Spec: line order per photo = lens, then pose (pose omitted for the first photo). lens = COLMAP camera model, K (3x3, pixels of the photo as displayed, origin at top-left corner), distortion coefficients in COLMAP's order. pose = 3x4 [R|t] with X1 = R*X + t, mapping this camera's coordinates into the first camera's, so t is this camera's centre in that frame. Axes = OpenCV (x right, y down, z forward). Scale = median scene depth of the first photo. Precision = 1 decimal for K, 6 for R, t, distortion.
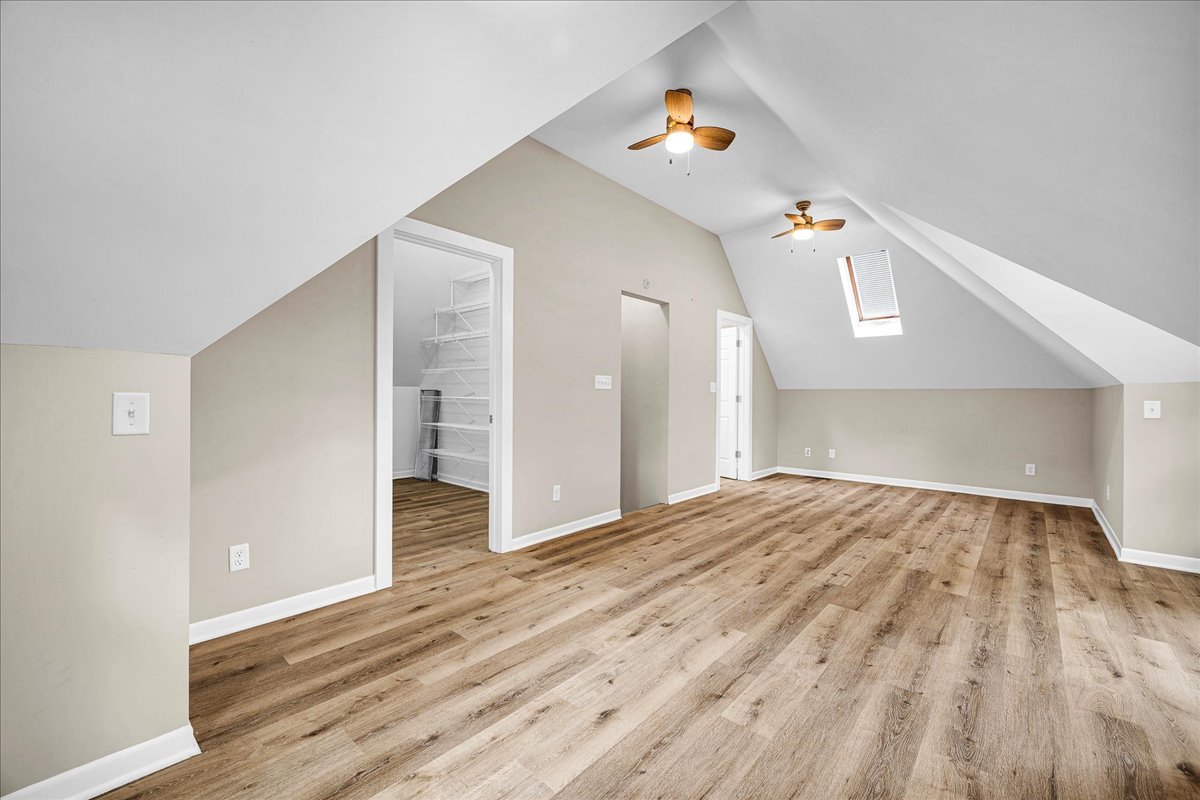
lens RADIAL K [[483.5, 0, 597.0], [0, 483.5, 392.5], [0, 0, 1]] dist [0.003040, 0.000199]
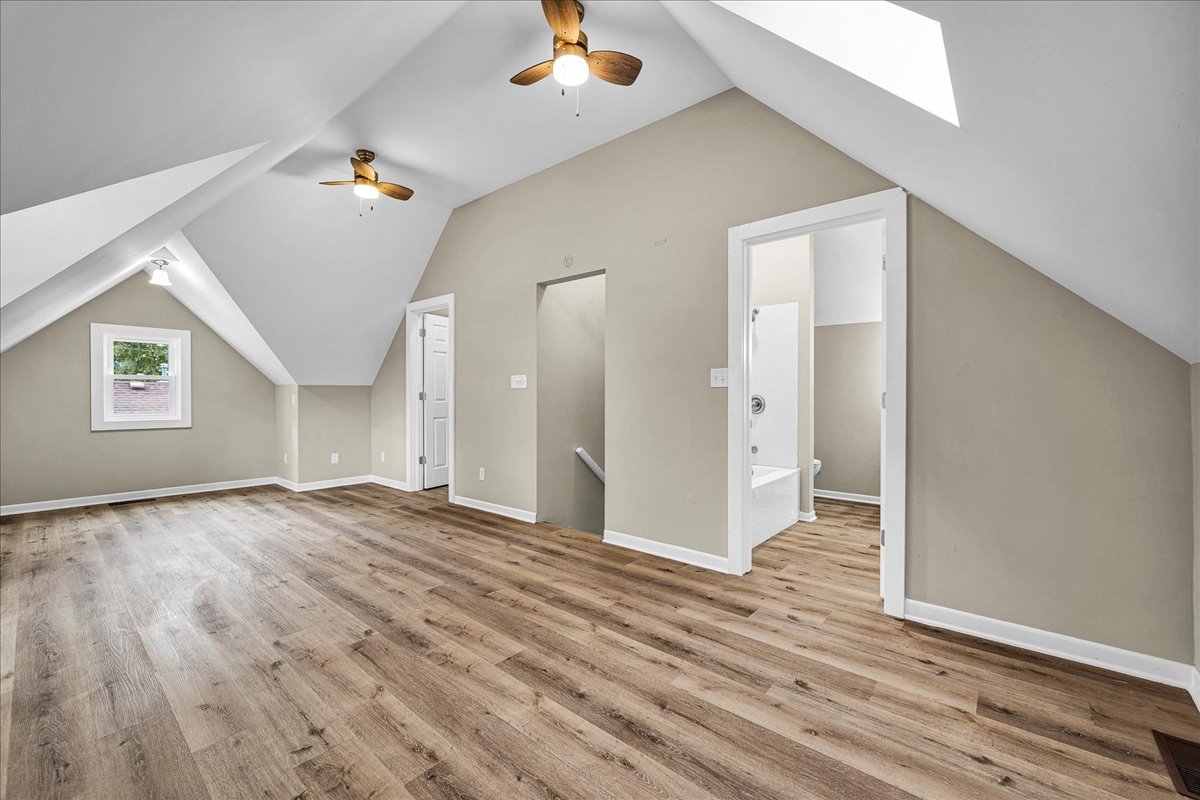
lens RADIAL K [[483.5, 0, 597.0], [0, 483.5, 392.5], [0, 0, 1]] dist [0.003040, 0.000199]
pose [[0.021602, -0.012174, -0.999693, 1.190660], [0.006048, 0.999909, -0.012046, 0.017686], [0.999748, -0.005786, 0.021674, 1.304290]]
